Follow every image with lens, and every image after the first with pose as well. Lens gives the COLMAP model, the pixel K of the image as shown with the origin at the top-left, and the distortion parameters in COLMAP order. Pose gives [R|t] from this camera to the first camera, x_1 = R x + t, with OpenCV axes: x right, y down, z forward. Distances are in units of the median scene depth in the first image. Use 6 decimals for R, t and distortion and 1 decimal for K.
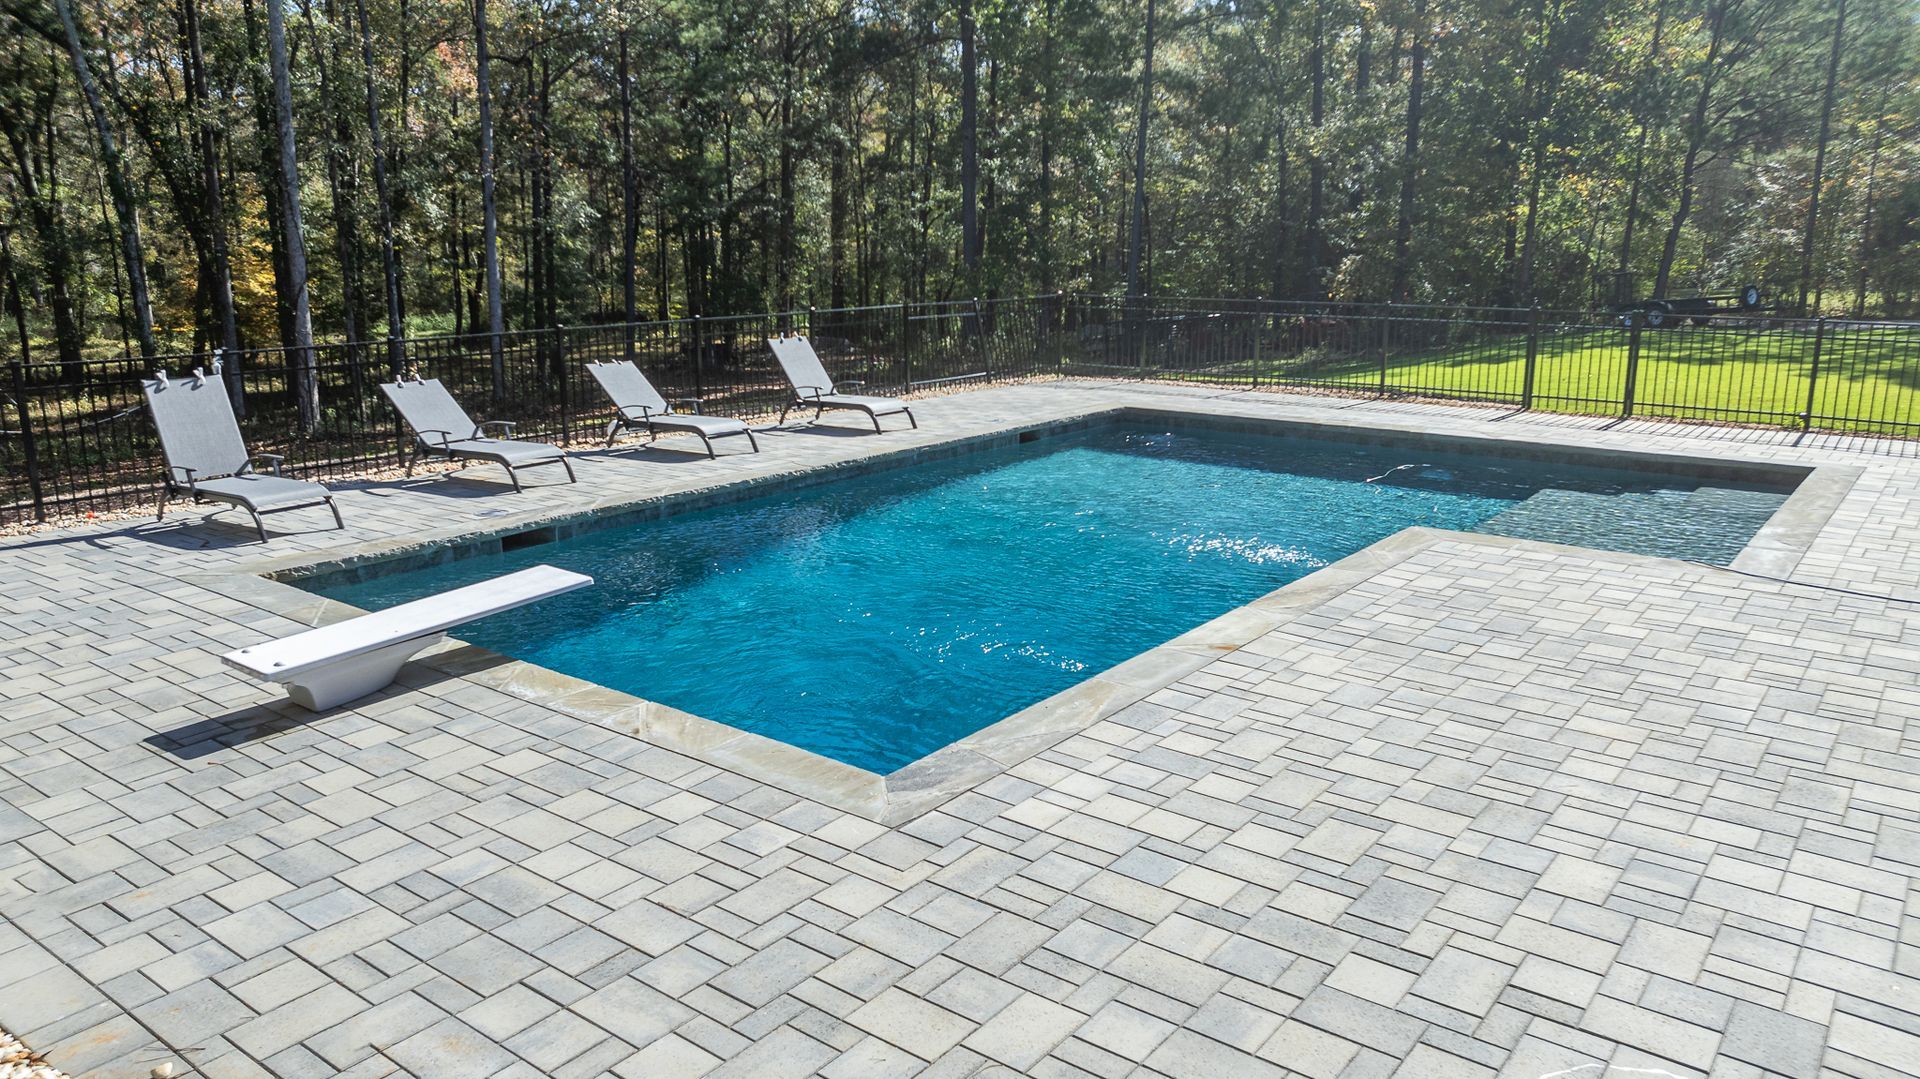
lens RADIAL K [[1347.5, 0, 964.0], [0, 1347.5, 548.0], [0, 0, 1]] dist [-0.029574, 0.024557]
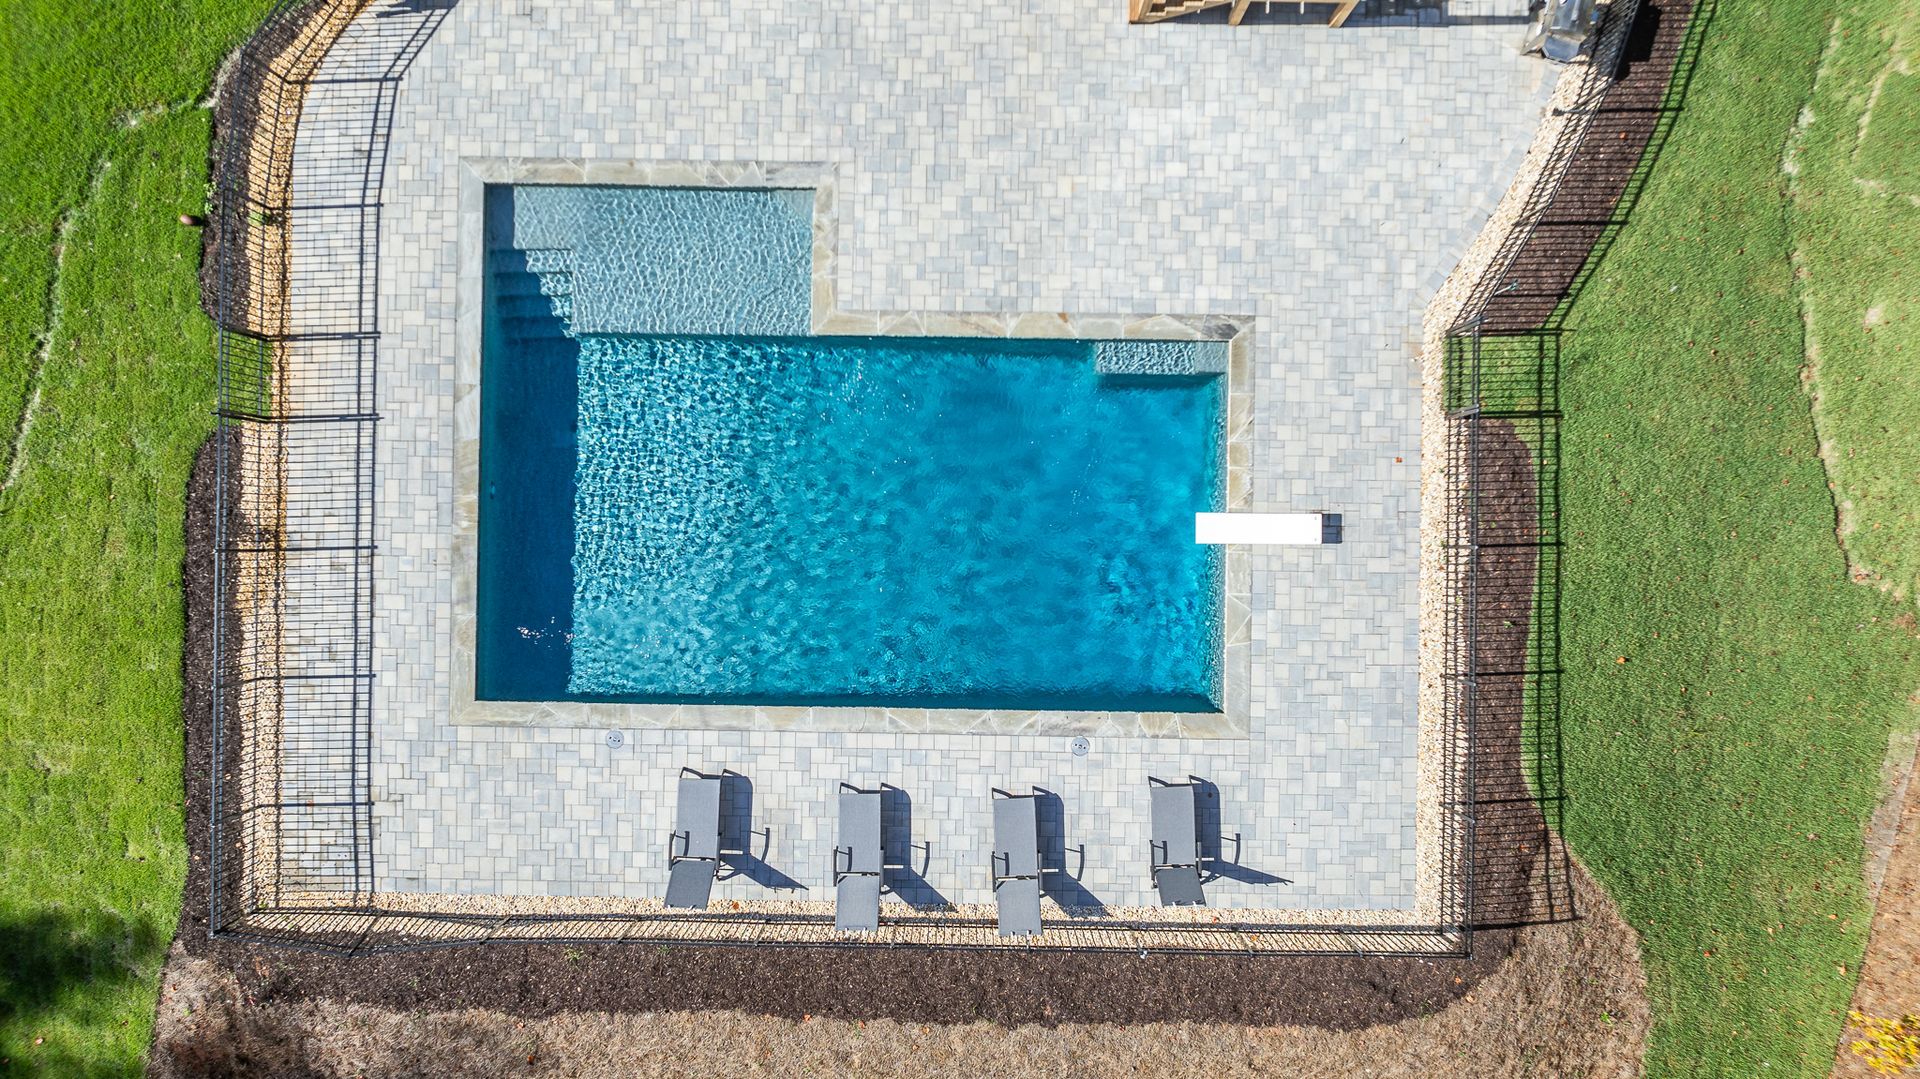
lens RADIAL K [[1347.5, 0, 970.3], [0, 1347.5, 532.8], [0, 0, 1]] dist [-0.029574, 0.024557]
pose [[-0.599306, -0.800502, 0.005395, -0.080304], [0.186919, -0.133380, 0.973278, -3.801243], [-0.778392, 0.584300, 0.229565, 1.107731]]
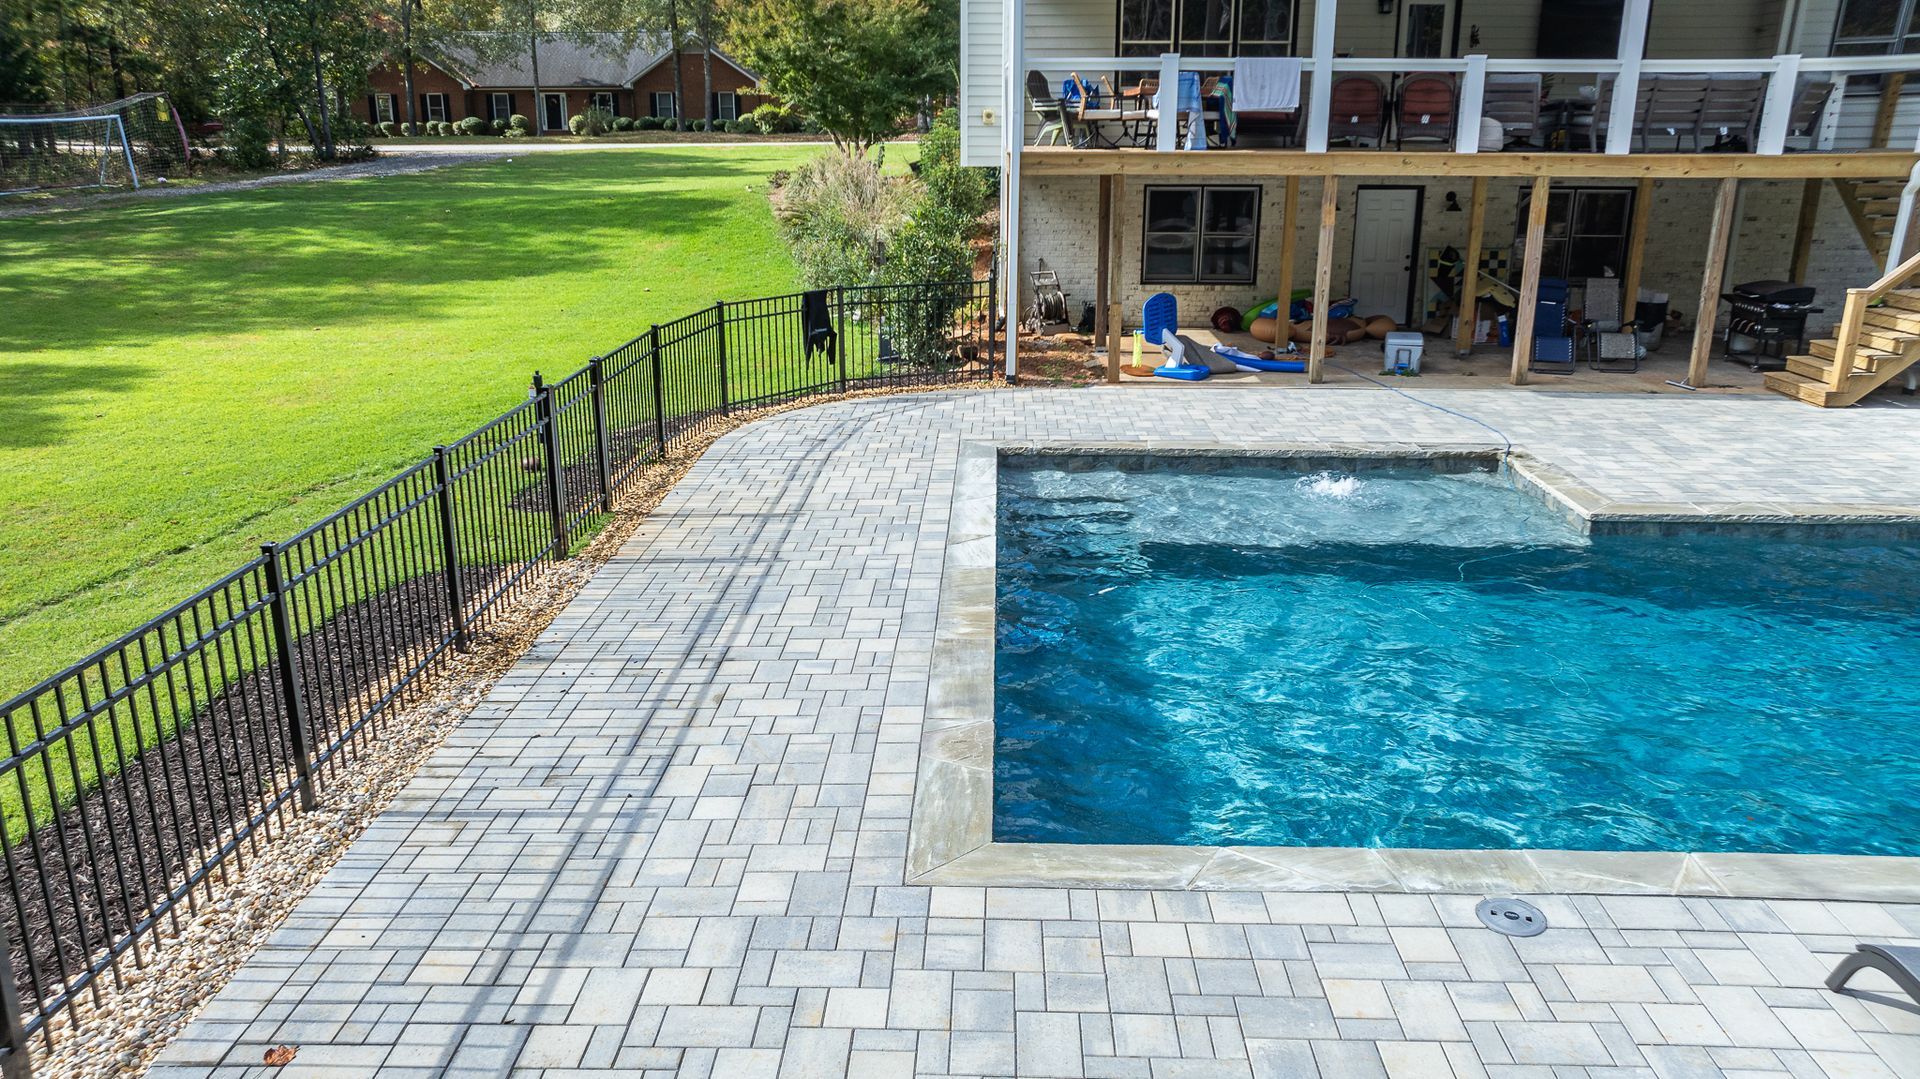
lens RADIAL K [[1347.5, 0, 958.1], [0, 1347.5, 540.9], [0, 0, 1]] dist [-0.029574, 0.024557]
pose [[-0.587700, -0.235665, 0.773997, -0.410273], [0.185706, 0.891808, 0.412543, -1.075317], [-0.787478, 0.386187, -0.480351, 3.878183]]
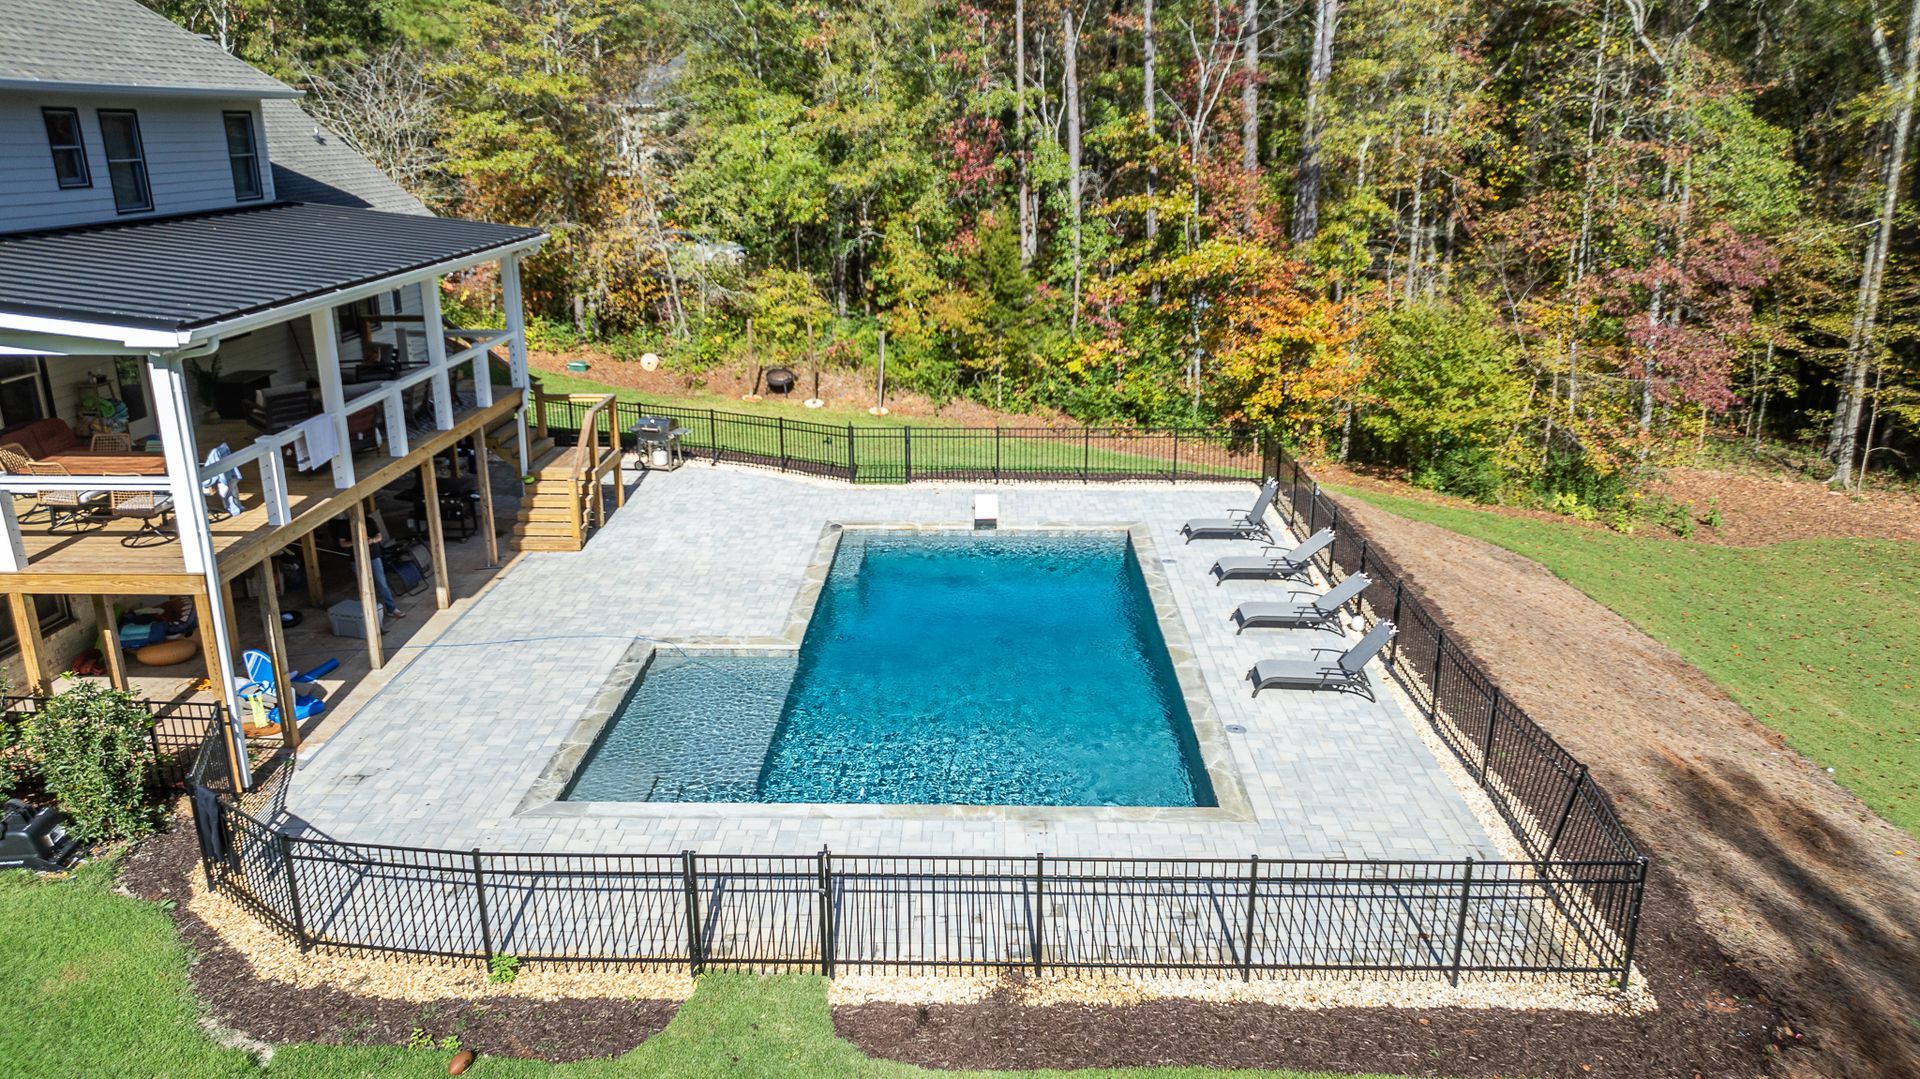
lens RADIAL K [[1347.5, 0, 962.4], [0, 1347.5, 548.2], [0, 0, 1]] dist [-0.029574, 0.024557]
pose [[-0.804176, 0.184846, -0.564918, 2.465745], [-0.132154, 0.871024, 0.473131, -2.212670], [0.579514, 0.455137, -0.676028, 4.834369]]
